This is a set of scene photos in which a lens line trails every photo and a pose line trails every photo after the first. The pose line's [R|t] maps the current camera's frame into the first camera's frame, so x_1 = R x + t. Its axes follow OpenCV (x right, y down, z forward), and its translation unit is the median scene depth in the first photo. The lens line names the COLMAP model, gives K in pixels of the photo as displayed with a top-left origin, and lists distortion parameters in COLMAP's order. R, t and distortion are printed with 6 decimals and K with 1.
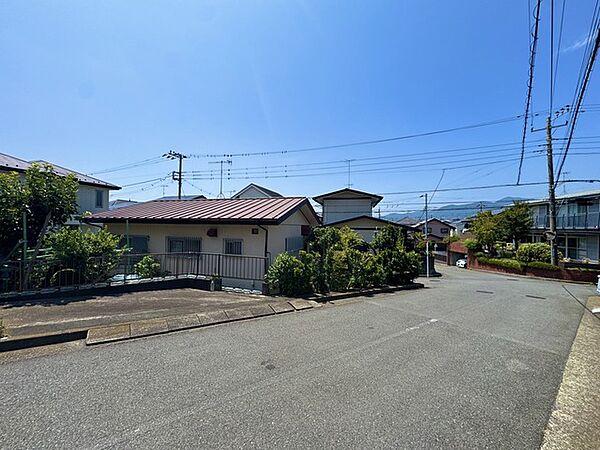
lens RADIAL K [[238.6, 0, 300.0], [0, 238.6, 225.0], [0, 0, 1]] dist [-0.001710, 0.000262]
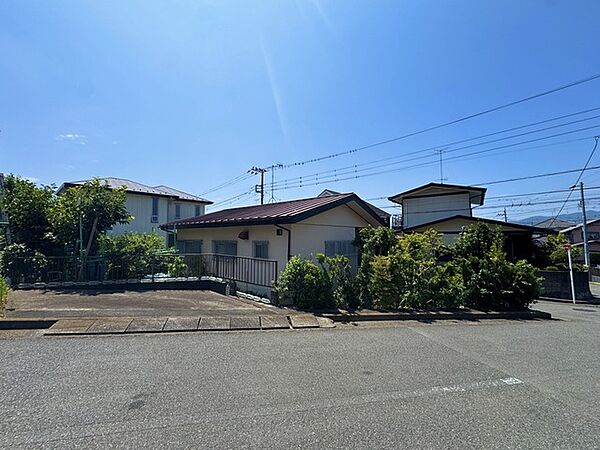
lens RADIAL K [[238.6, 0, 300.0], [0, 238.6, 225.0], [0, 0, 1]] dist [-0.001710, 0.000262]
pose [[0.917418, -0.036124, -0.396282, 0.233996], [0.019271, 0.998736, -0.046429, 0.041625], [0.397458, 0.034958, 0.916954, 0.202292]]
